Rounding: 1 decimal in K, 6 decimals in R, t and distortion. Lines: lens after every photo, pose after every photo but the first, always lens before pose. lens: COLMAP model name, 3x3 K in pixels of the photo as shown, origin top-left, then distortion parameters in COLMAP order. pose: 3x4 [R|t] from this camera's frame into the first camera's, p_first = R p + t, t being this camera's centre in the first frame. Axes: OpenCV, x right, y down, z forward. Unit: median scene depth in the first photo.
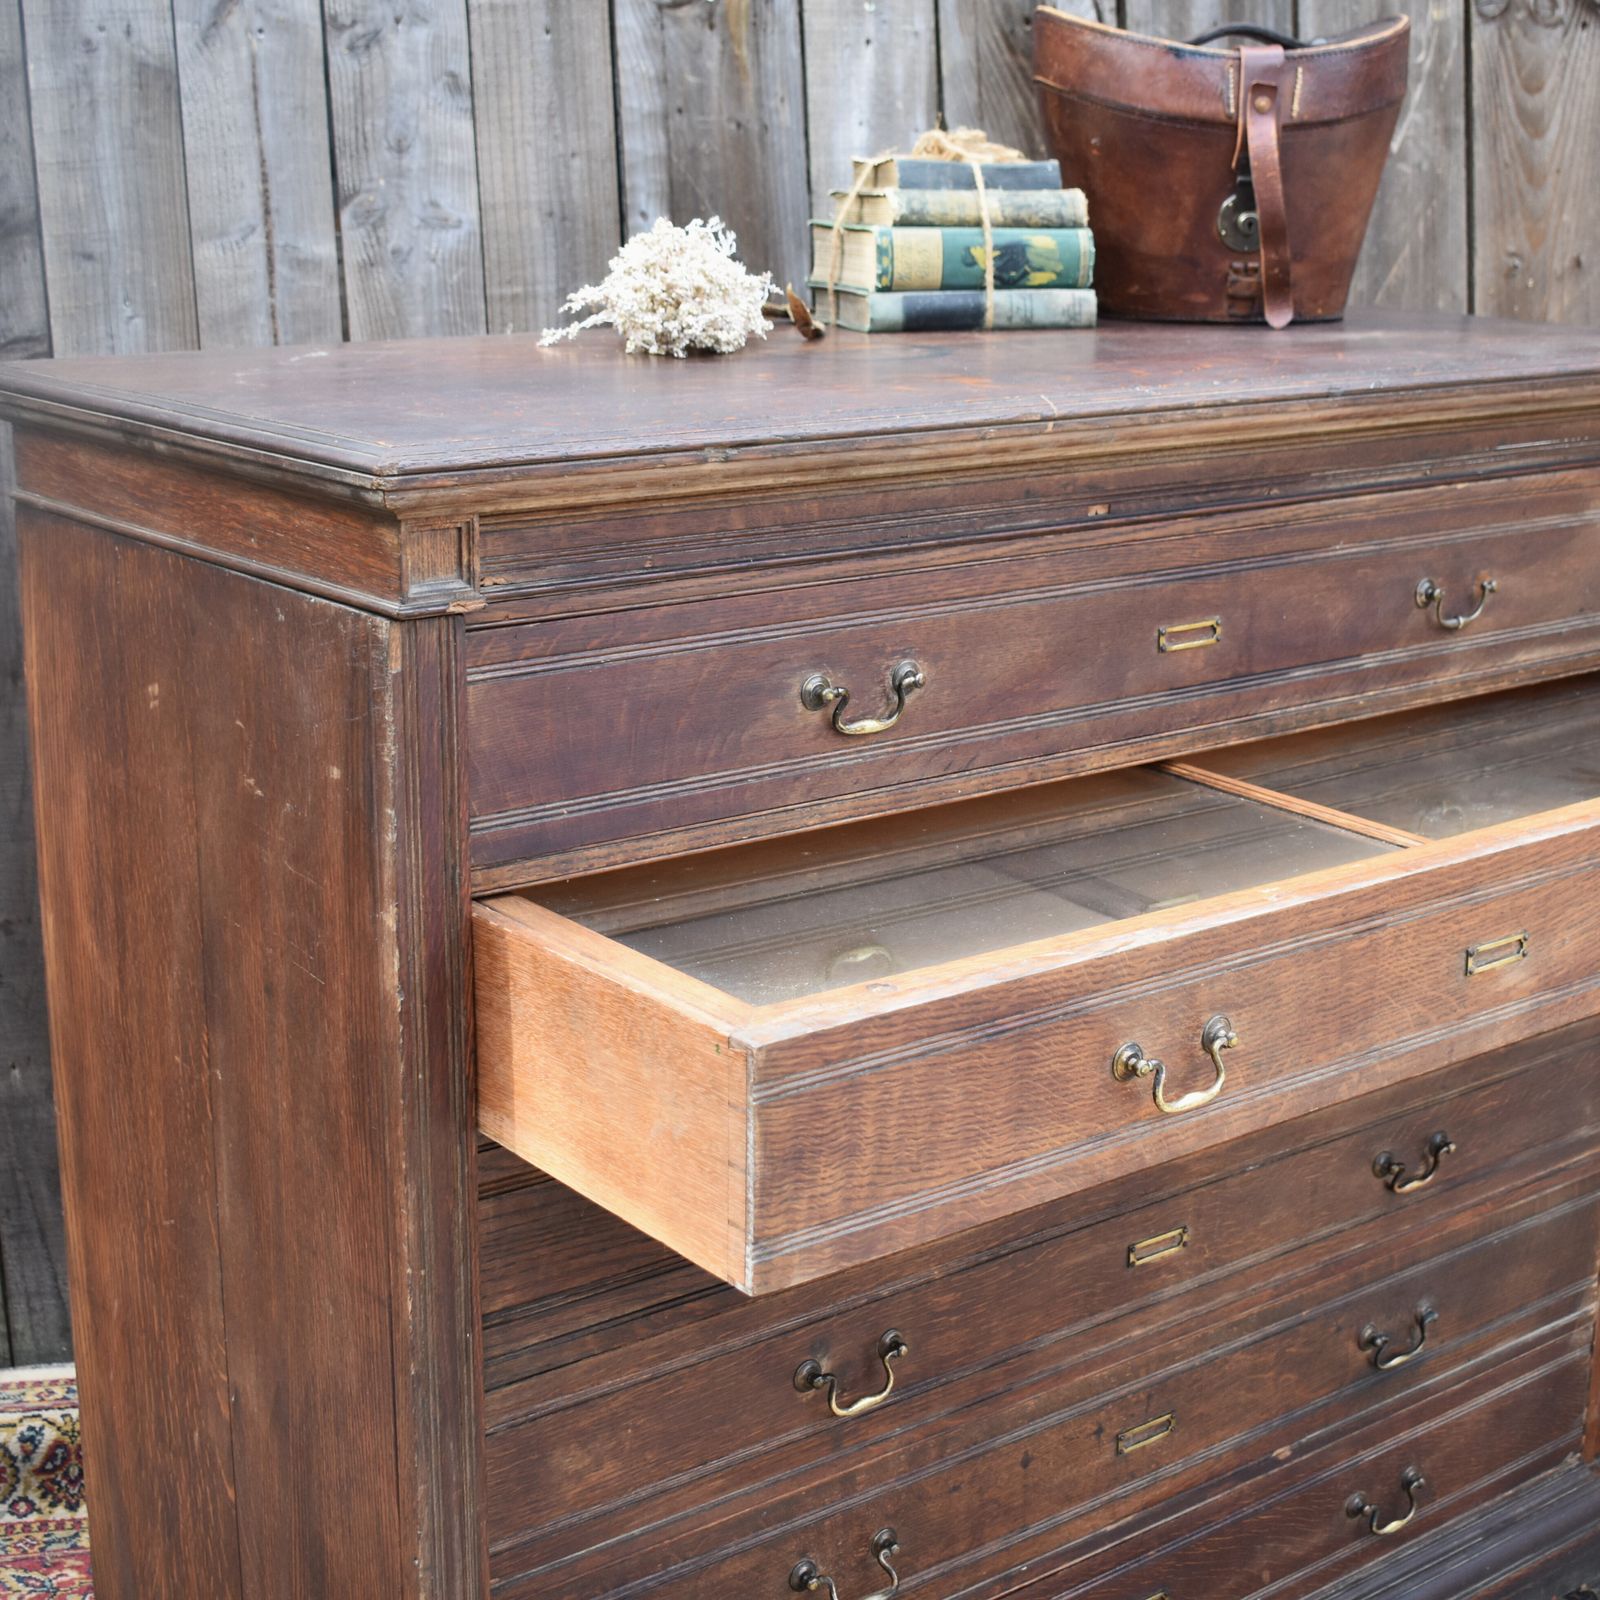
lens RADIAL K [[2565.7, 0, 865.7], [0, 2565.7, 786.1], [0, 0, 1]] dist [-0.072524, 0.000000]
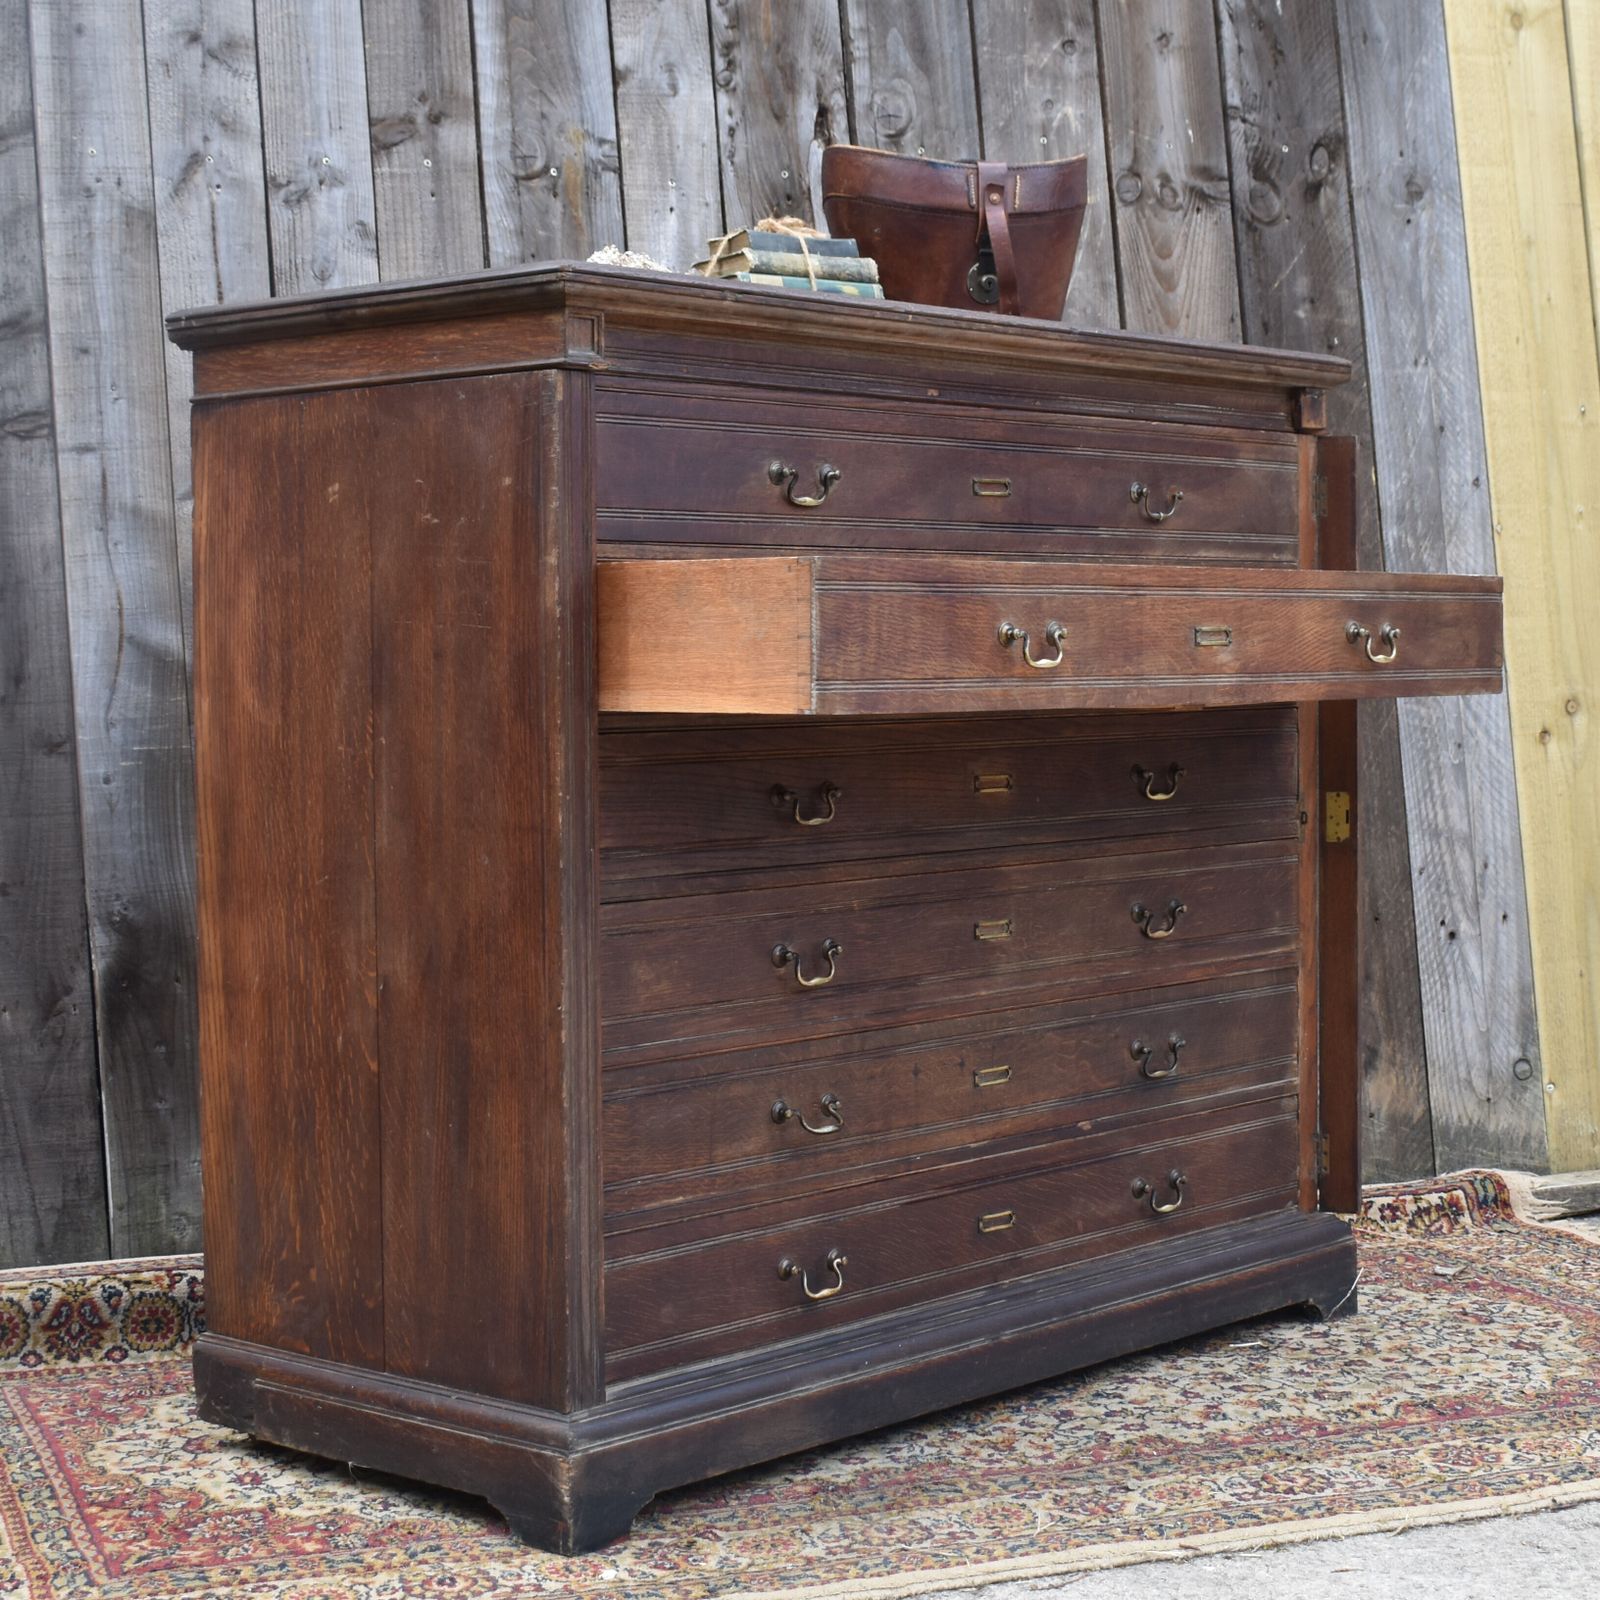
lens RADIAL K [[3077.2, 0, 906.8], [0, 3077.2, 768.0], [0, 0, 1]] dist [-0.074413, 0.000000]
pose [[0.982645, -0.029087, 0.183202, -0.237312], [0.068371, 0.974888, -0.211942, 0.442337], [-0.172437, 0.220790, 0.959957, -0.631825]]
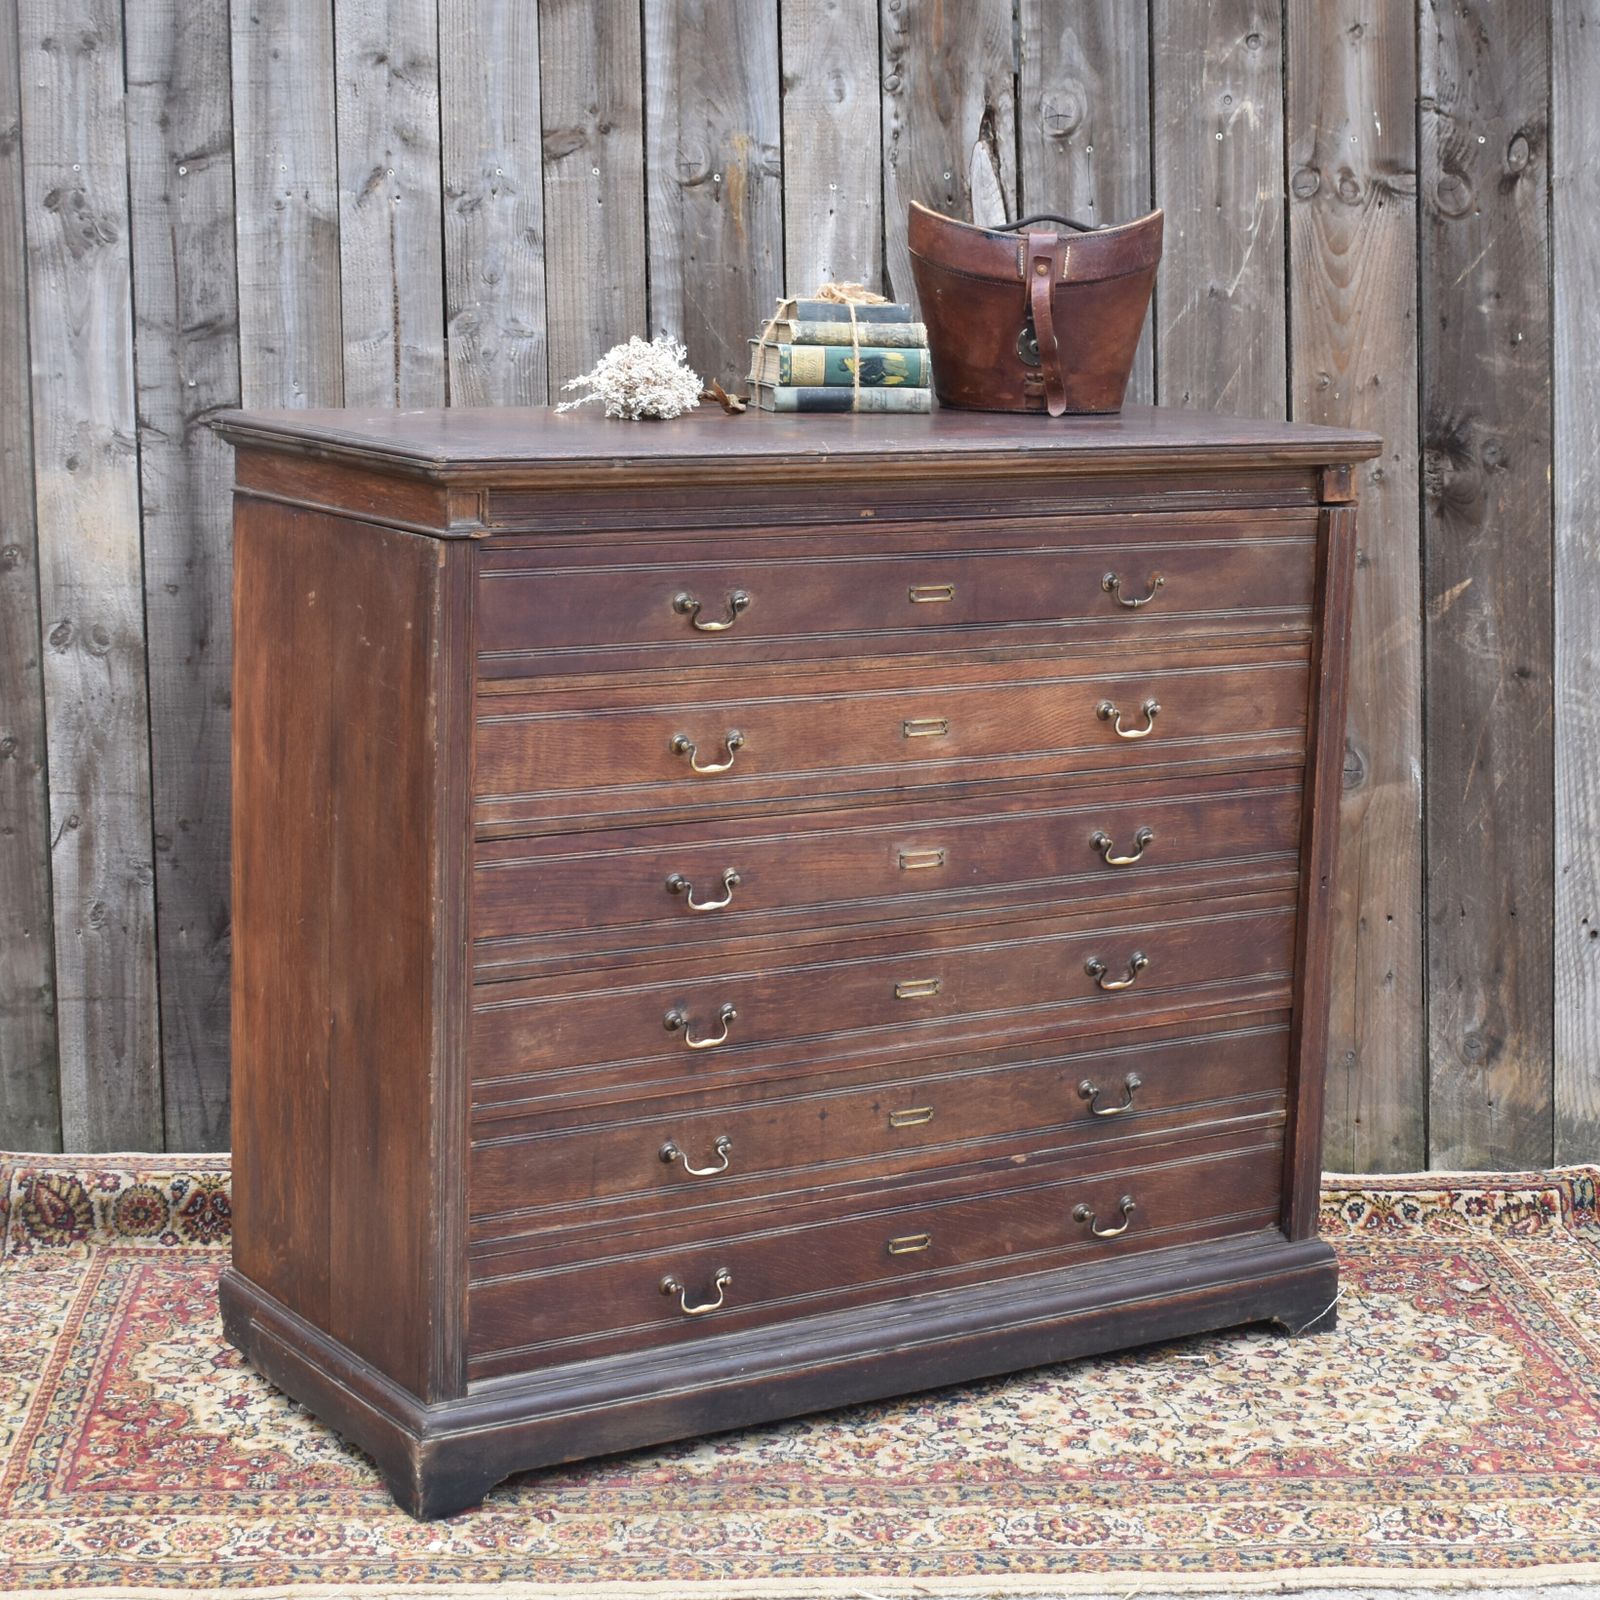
lens RADIAL K [[3379.9, 0, 924.6], [0, 3379.9, 734.9], [0, 0, 1]] dist [-0.057917, 0.000000]
pose [[0.996622, 0.031561, -0.075821, 0.266067], [-0.038886, 0.994508, -0.097165, 0.222599], [0.072338, 0.099785, 0.992376, -1.050222]]
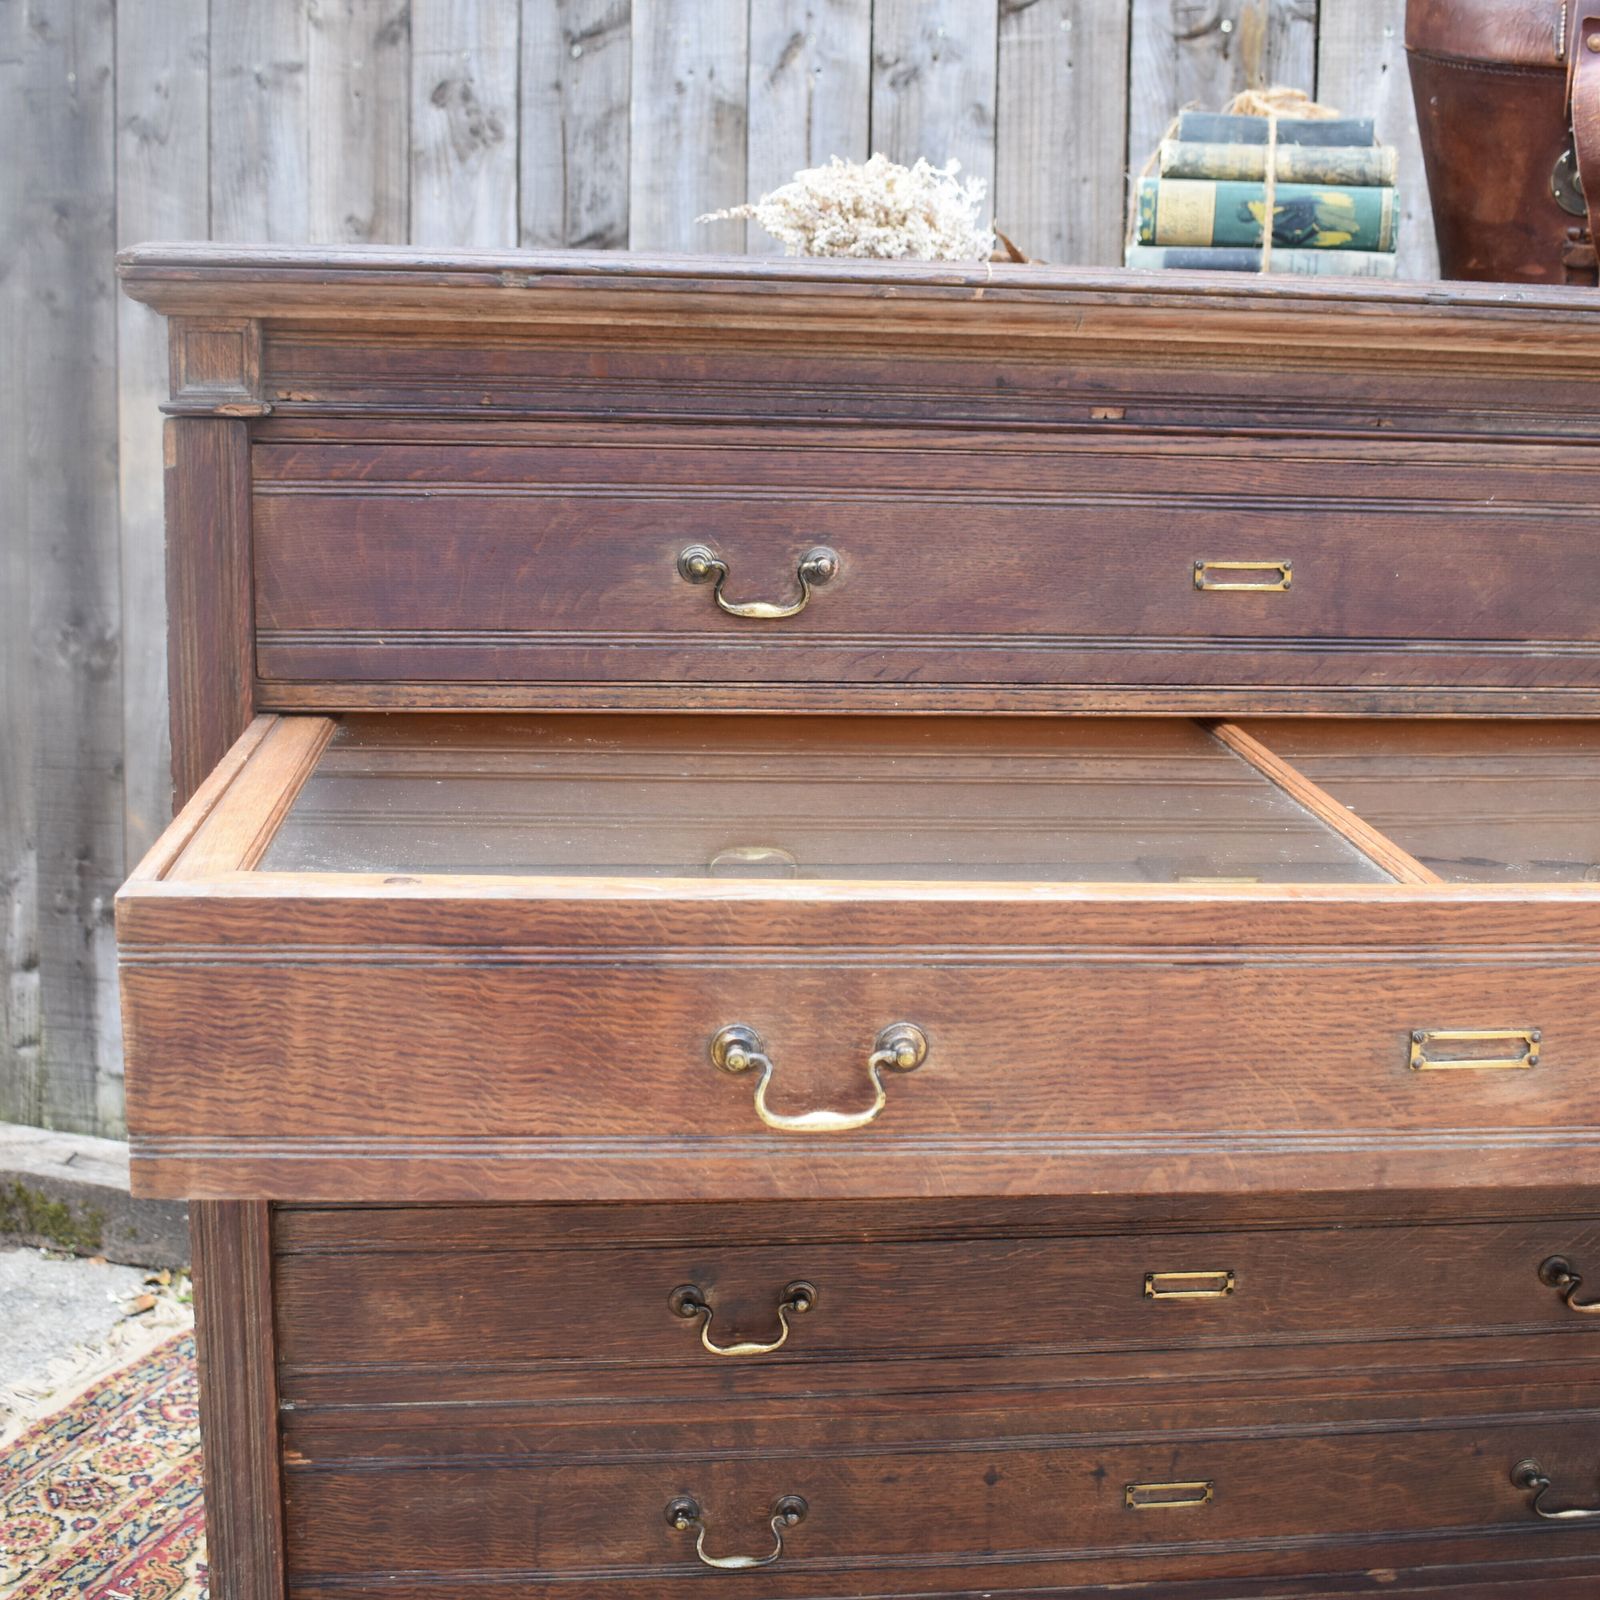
lens RADIAL K [[2089.2, 0, 801.1], [0, 2089.2, 792.1], [0, 0, 1]] dist [-0.088151, 0.000000]
pose [[0.844953, 0.121615, -0.520830, 0.345806], [-0.149950, 0.988616, -0.012423, 0.041002], [0.513390, 0.088595, 0.853570, 0.303487]]
